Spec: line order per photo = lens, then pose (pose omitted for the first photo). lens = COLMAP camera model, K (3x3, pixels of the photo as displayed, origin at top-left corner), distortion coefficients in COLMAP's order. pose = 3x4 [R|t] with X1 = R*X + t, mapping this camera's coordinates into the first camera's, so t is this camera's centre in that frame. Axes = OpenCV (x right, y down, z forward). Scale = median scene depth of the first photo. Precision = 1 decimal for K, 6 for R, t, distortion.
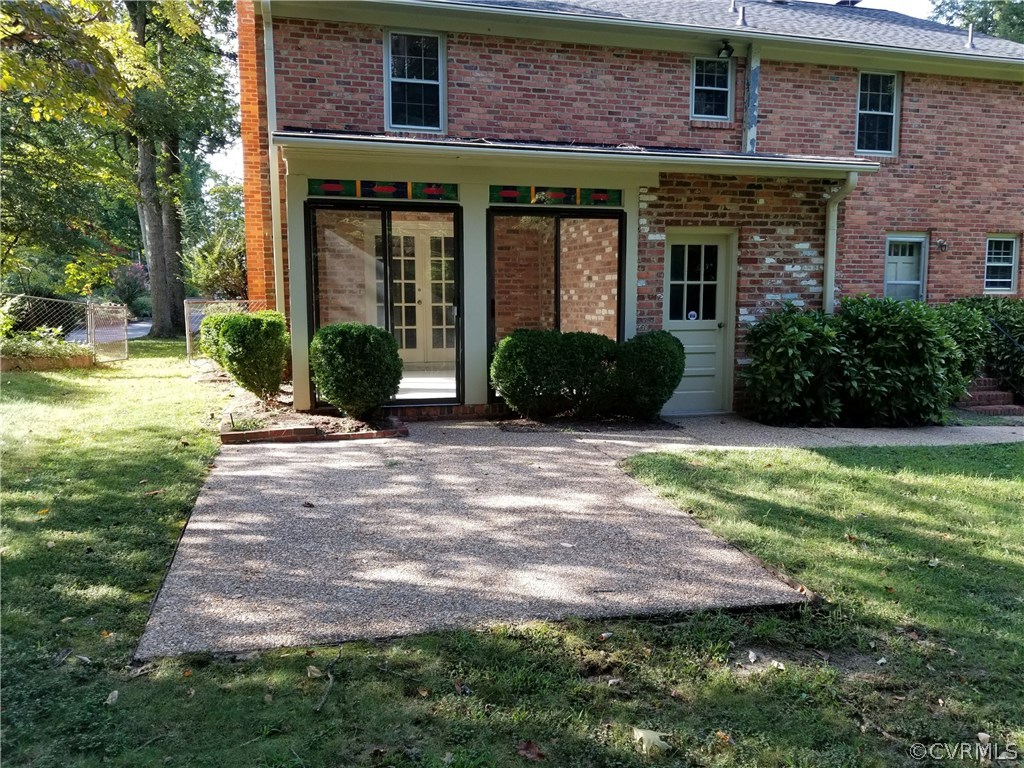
lens RADIAL K [[815.1, 0, 514.2], [0, 815.1, 381.4], [0, 0, 1]] dist [-0.007378, -0.007394]
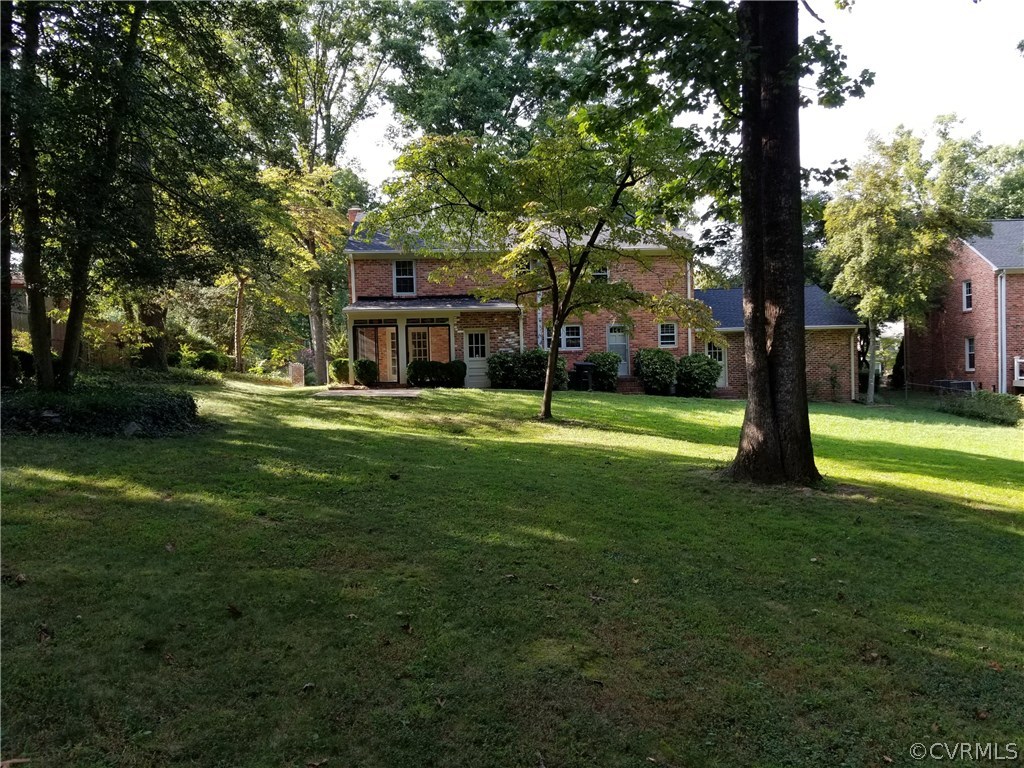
lens RADIAL K [[815.1, 0, 510.9], [0, 815.1, 385.1], [0, 0, 1]] dist [-0.007378, -0.007394]
pose [[0.982325, -0.021990, -0.185889, 0.917998], [0.004569, 0.995597, -0.093629, 0.318995], [0.187130, 0.091125, 0.978100, -1.989891]]
